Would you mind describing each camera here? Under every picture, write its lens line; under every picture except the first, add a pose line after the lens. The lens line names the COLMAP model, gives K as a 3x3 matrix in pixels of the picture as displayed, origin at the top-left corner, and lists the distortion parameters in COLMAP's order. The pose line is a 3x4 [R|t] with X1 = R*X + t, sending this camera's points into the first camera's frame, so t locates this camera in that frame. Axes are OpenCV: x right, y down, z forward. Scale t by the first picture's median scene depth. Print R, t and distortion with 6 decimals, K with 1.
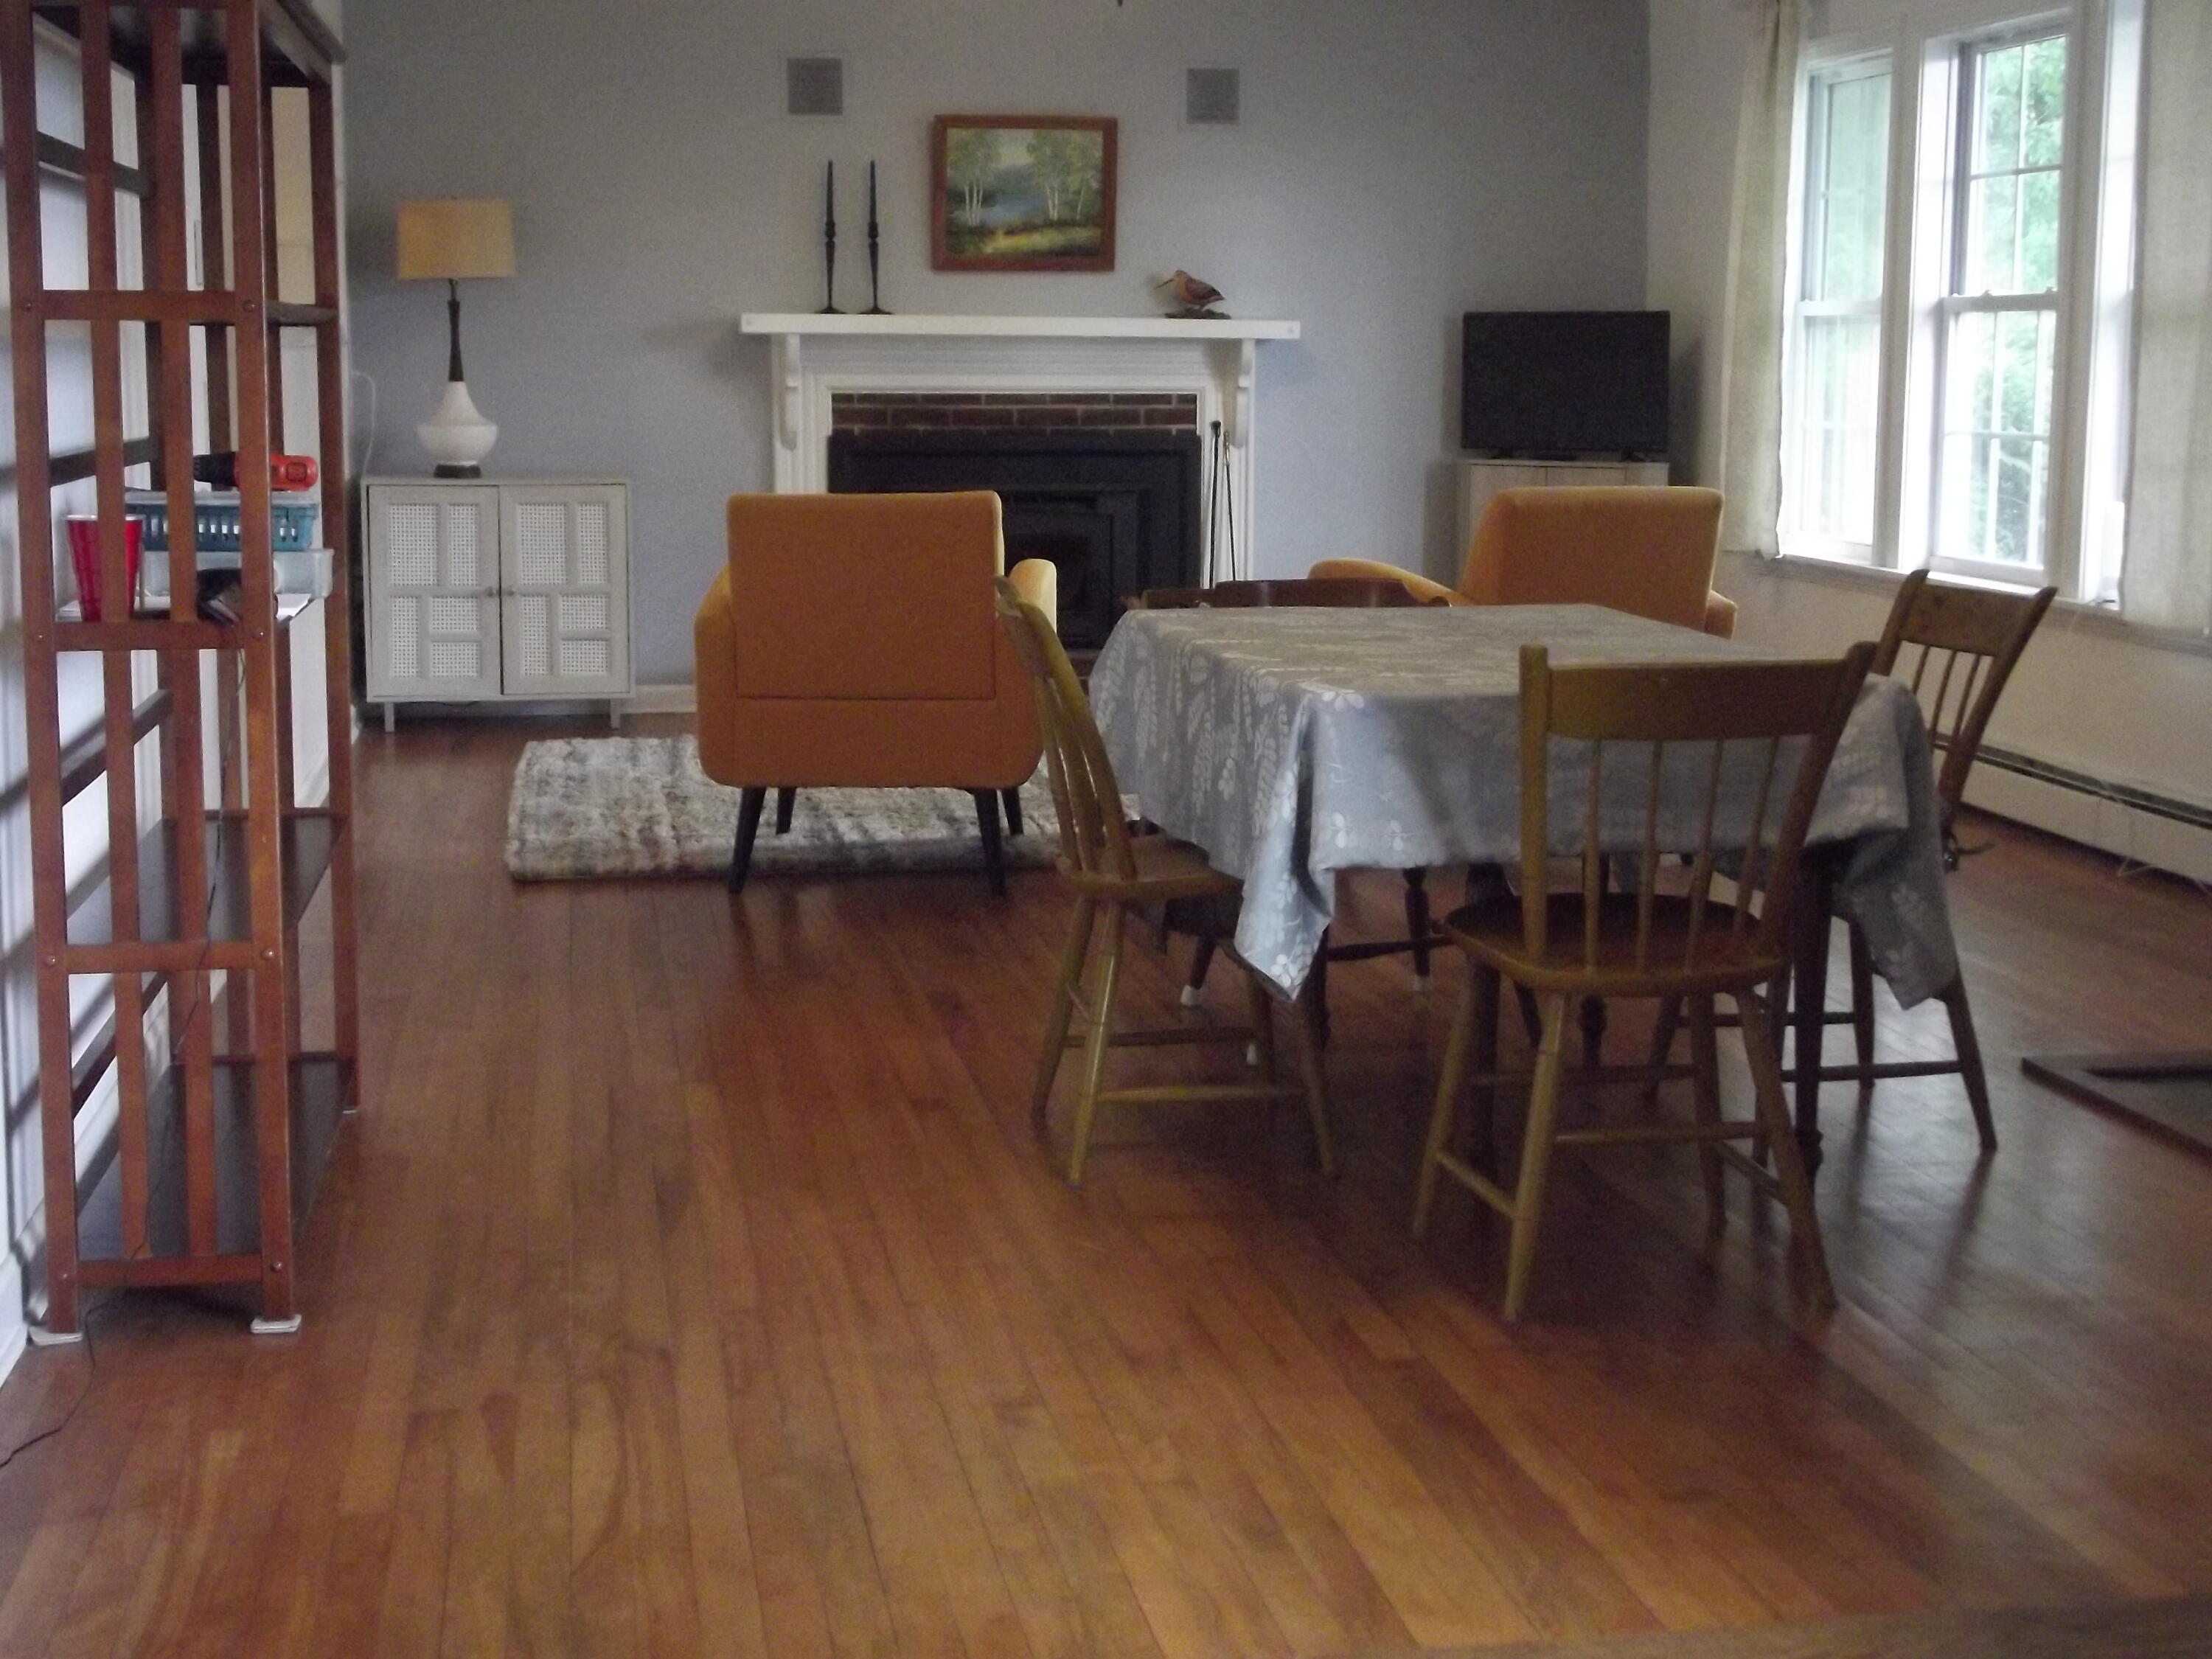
lens RADIAL K [[3206.0, 0, 1161.0], [0, 3206.0, 776.1], [0, 0, 1]] dist [-0.004354, 0.000000]
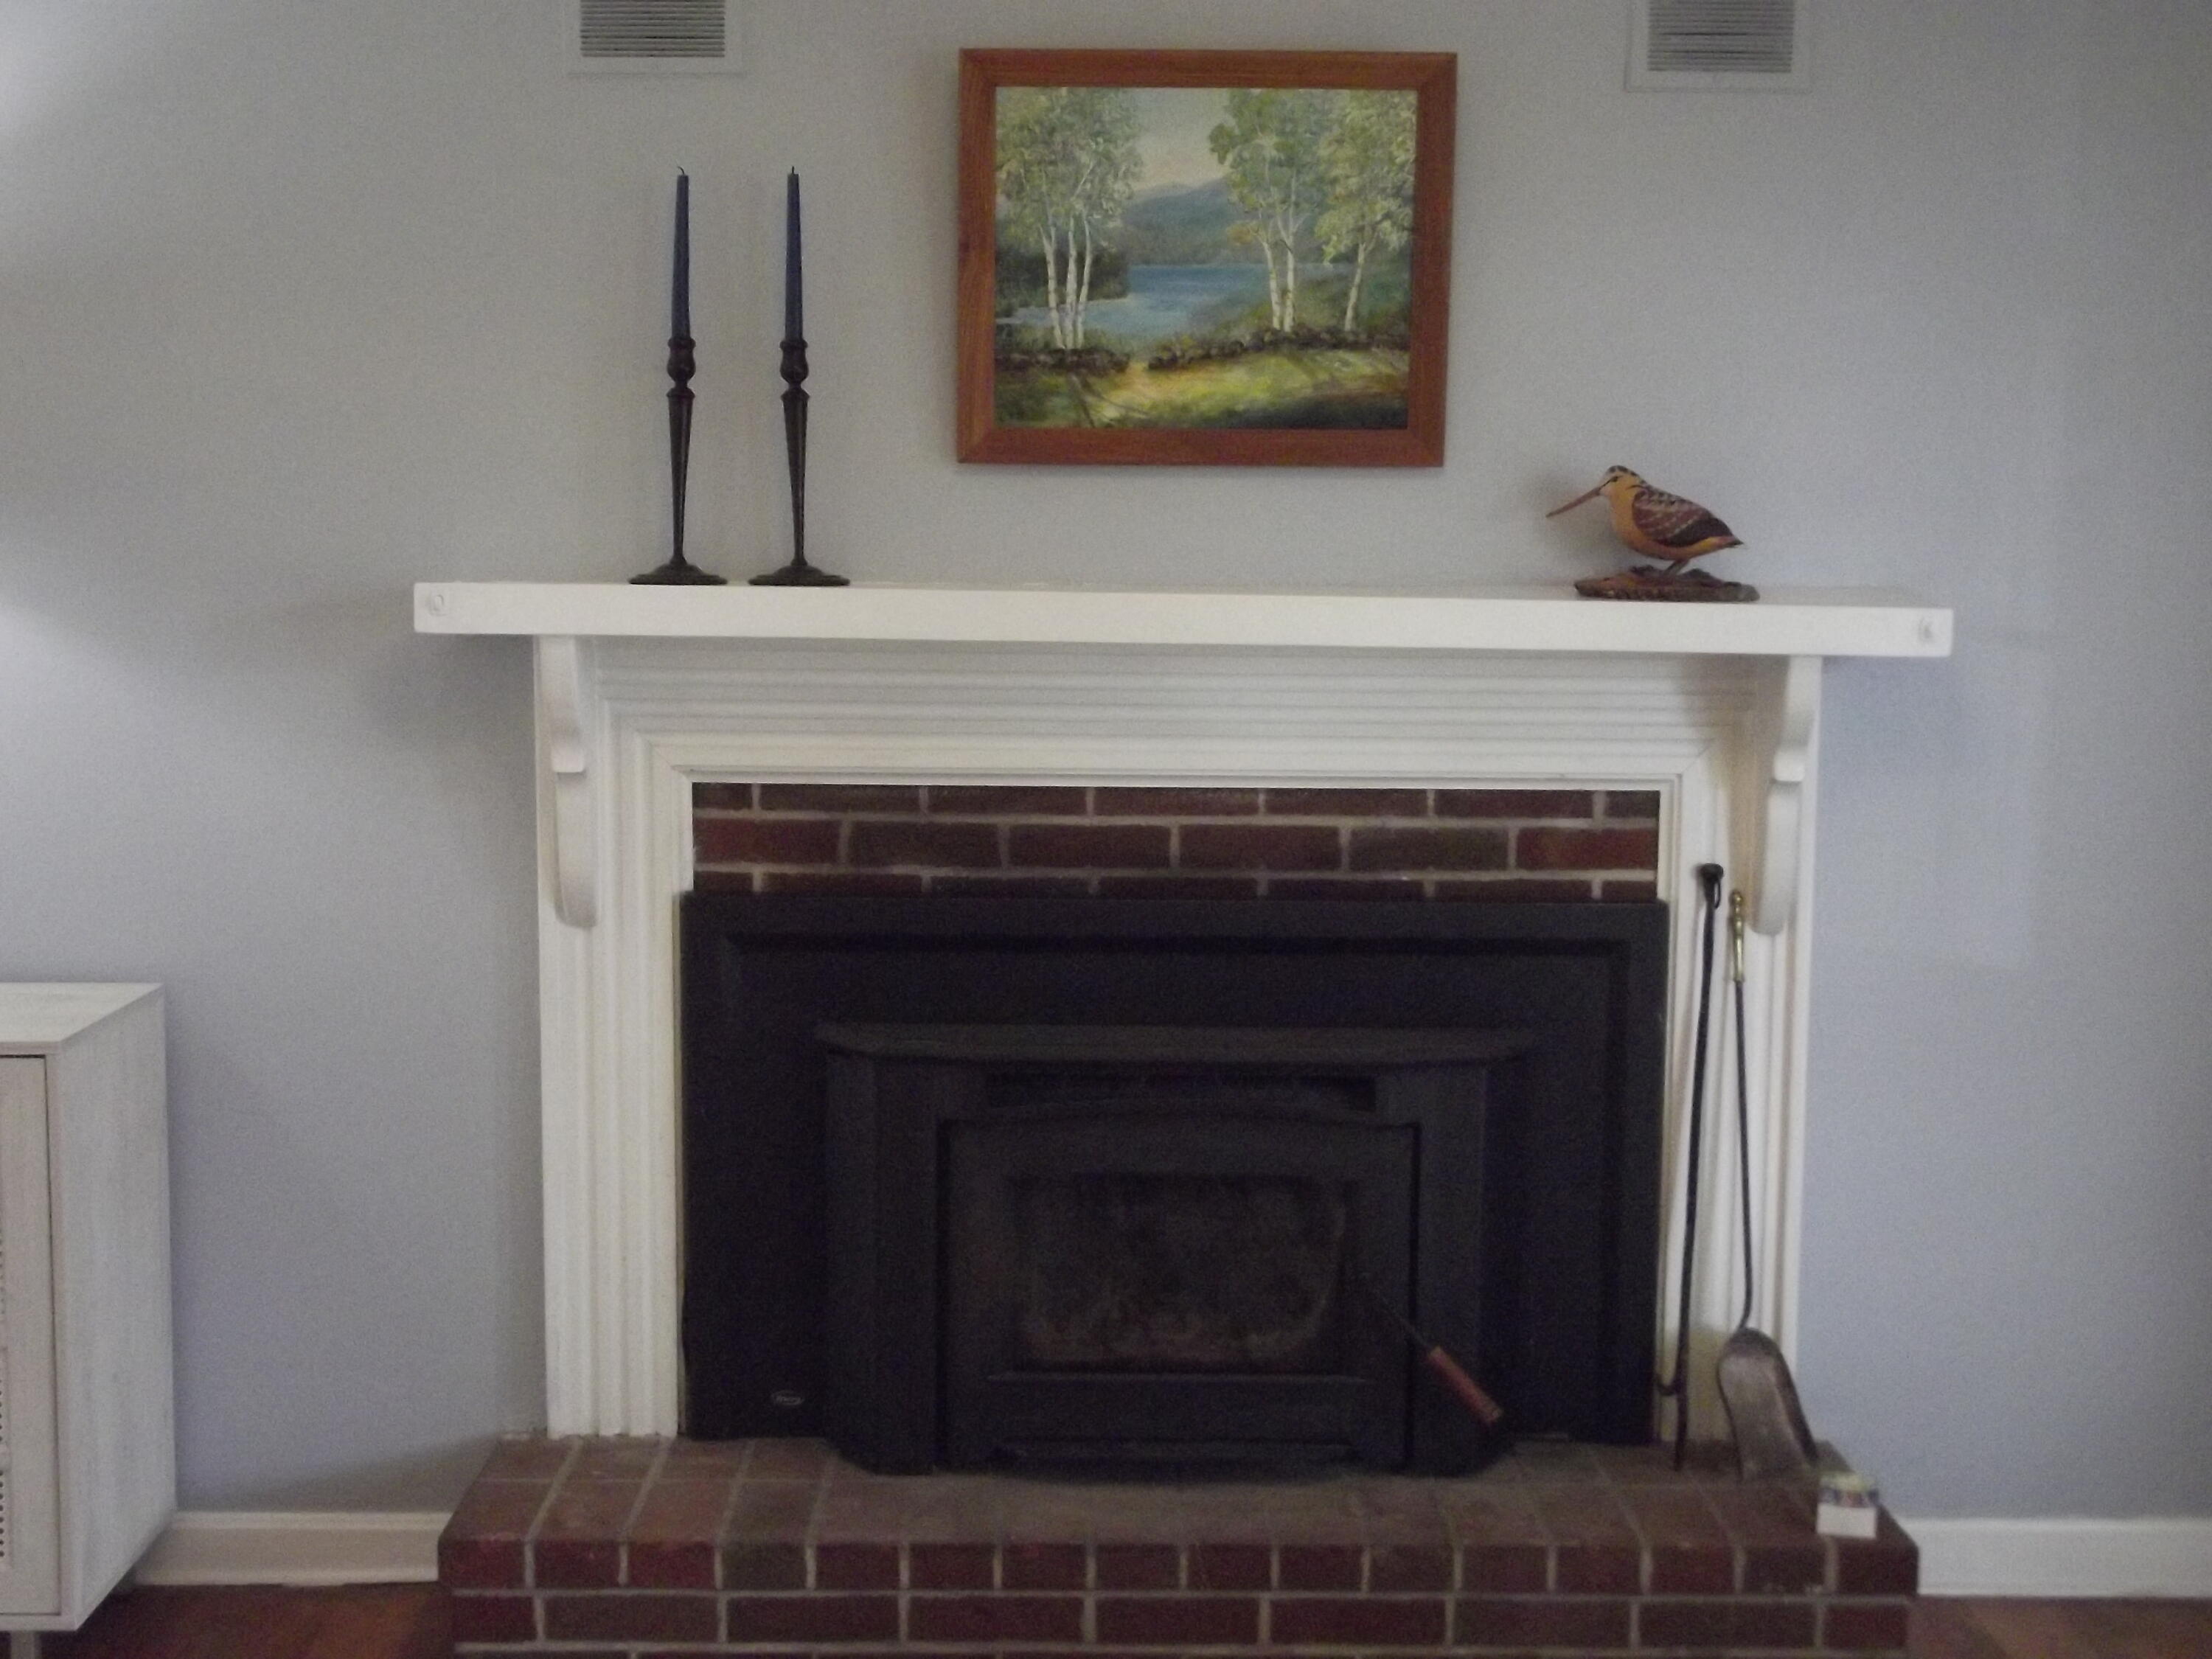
lens RADIAL K [[3206.0, 0, 1106.6], [0, 3206.0, 828.5], [0, 0, 1]] dist [-0.004354, 0.000000]
pose [[0.986403, 0.022876, -0.162743, 0.009005], [-0.027011, 0.999365, -0.023241, -0.110822], [0.162108, 0.027321, 0.986395, 0.656152]]
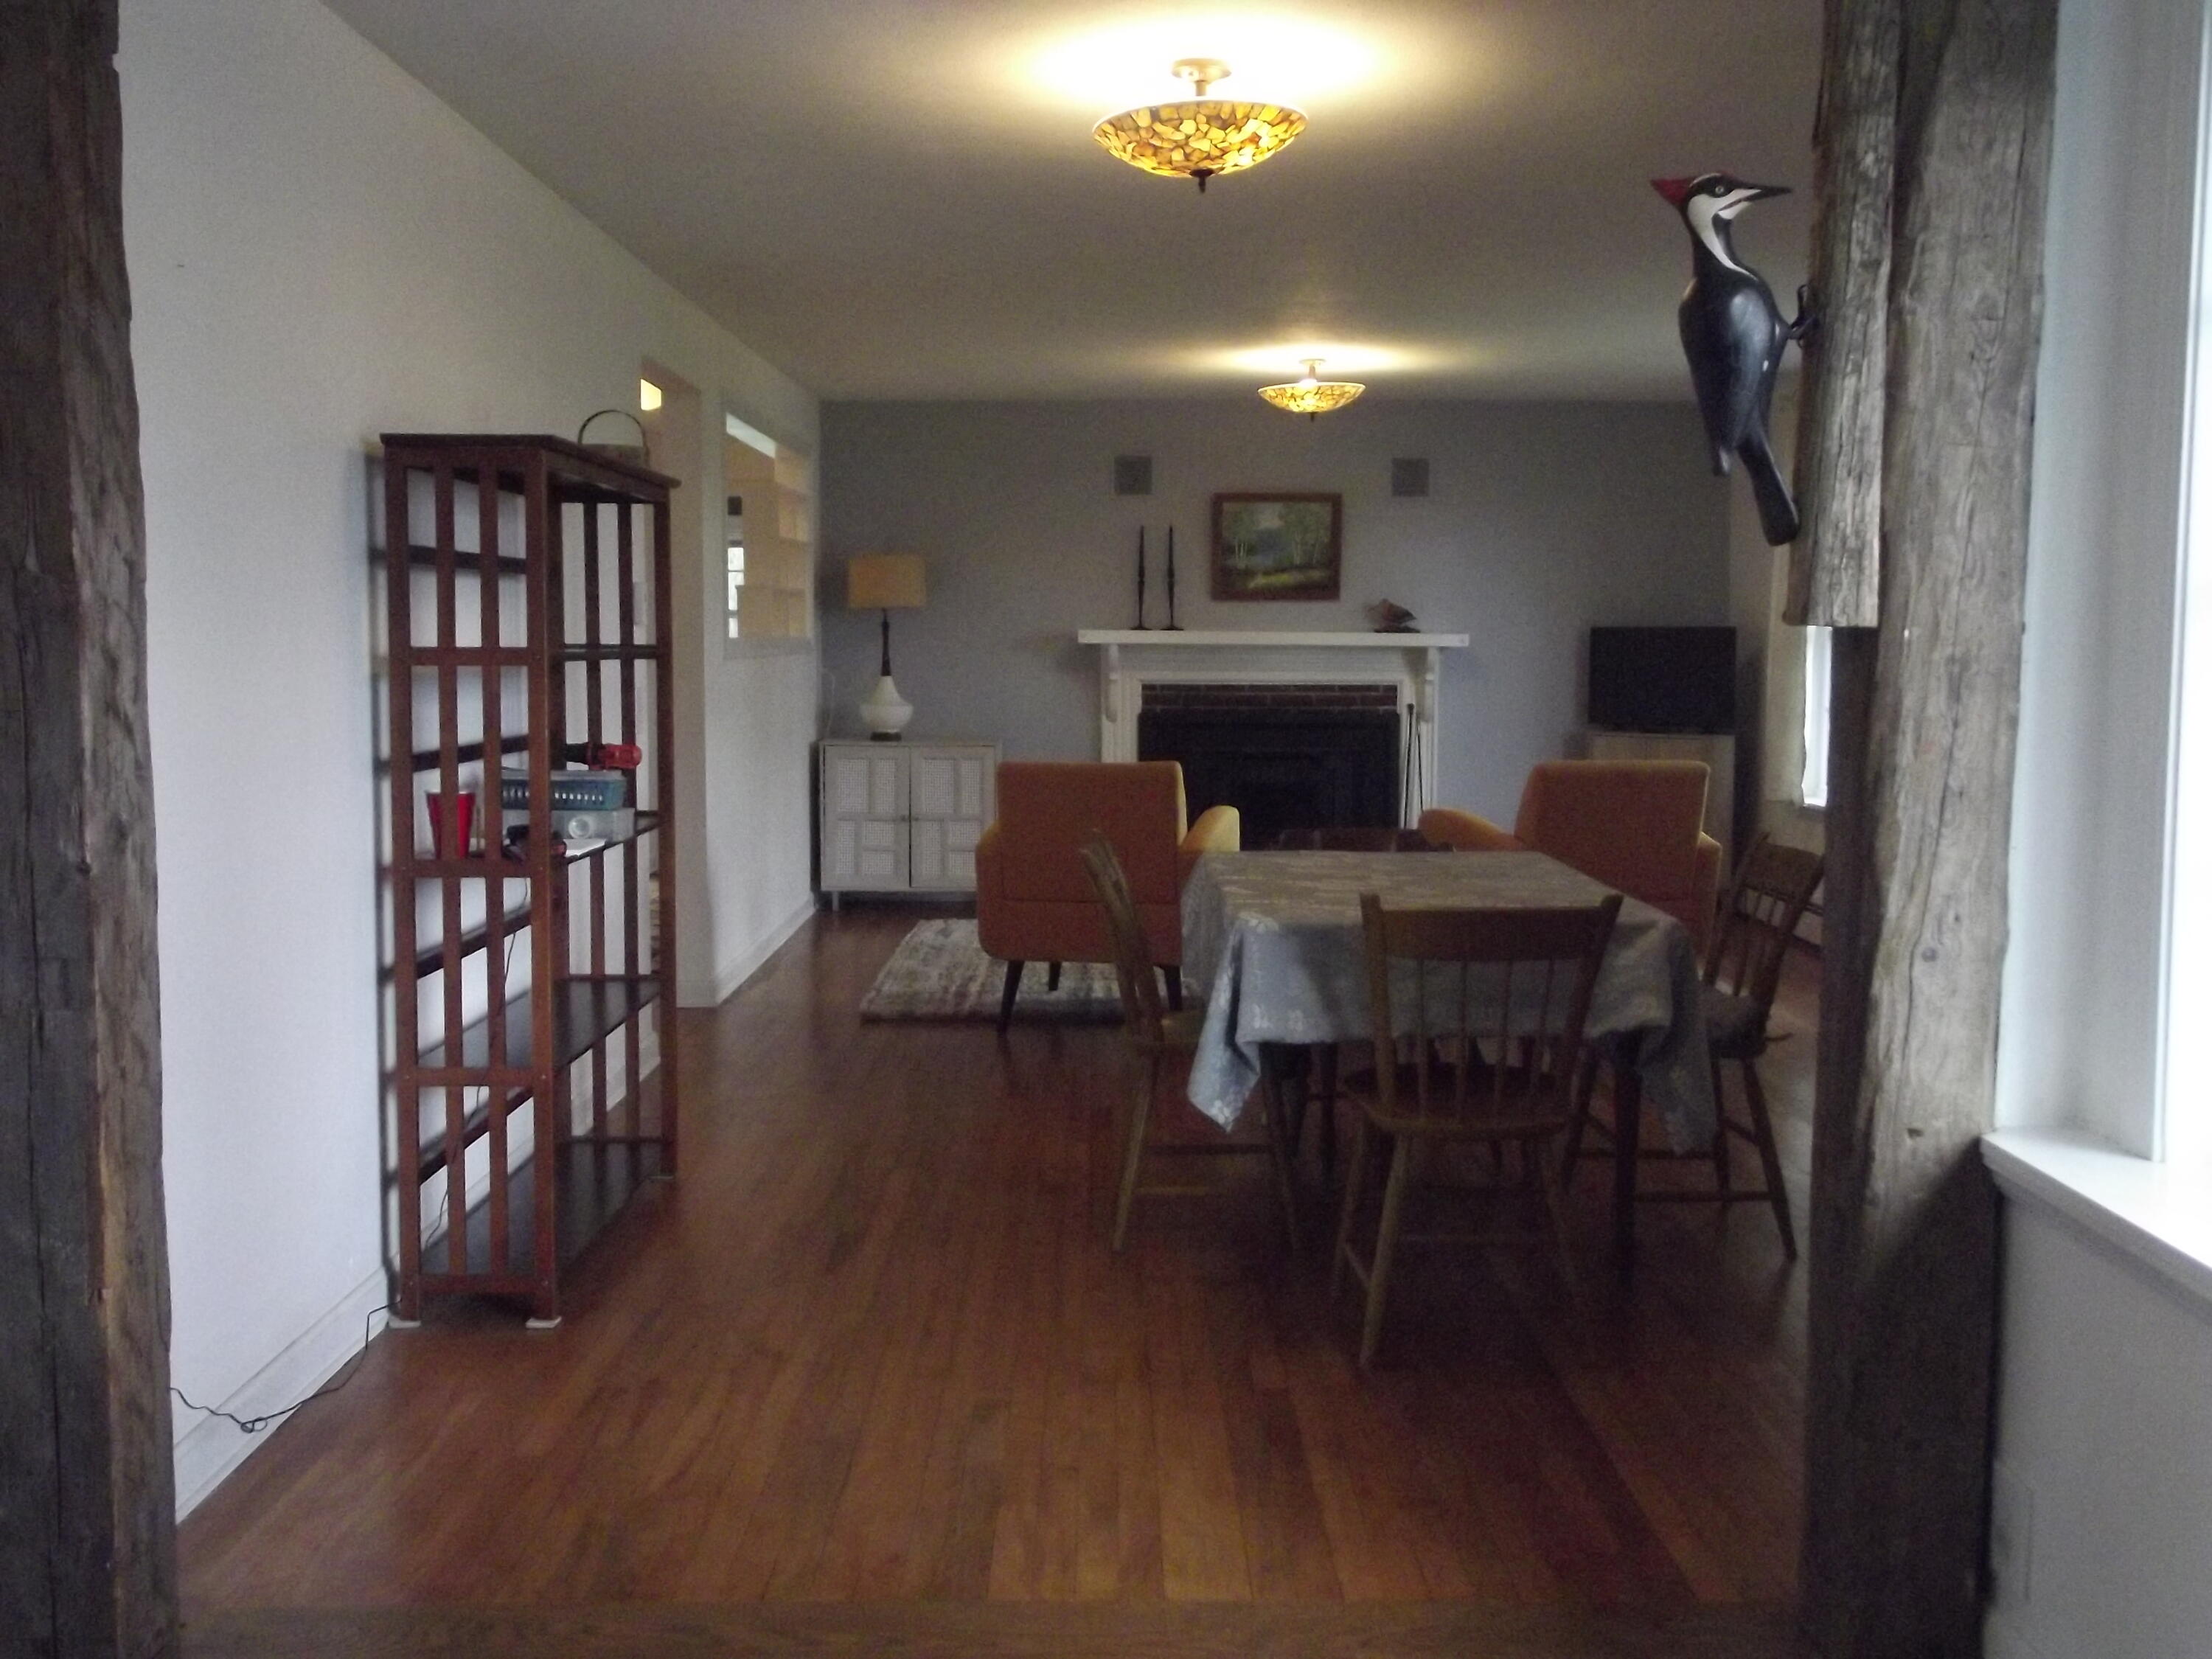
lens RADIAL K [[2252.6, 0, 1106.9], [0, 2252.6, 838.2], [0, 0, 1]] dist [0.023394, 0.000000]
pose [[0.983154, 0.015636, -0.182111, 0.072006], [-0.023225, 0.998945, -0.039612, -0.008900], [0.181300, 0.043174, 0.982480, -0.005645]]
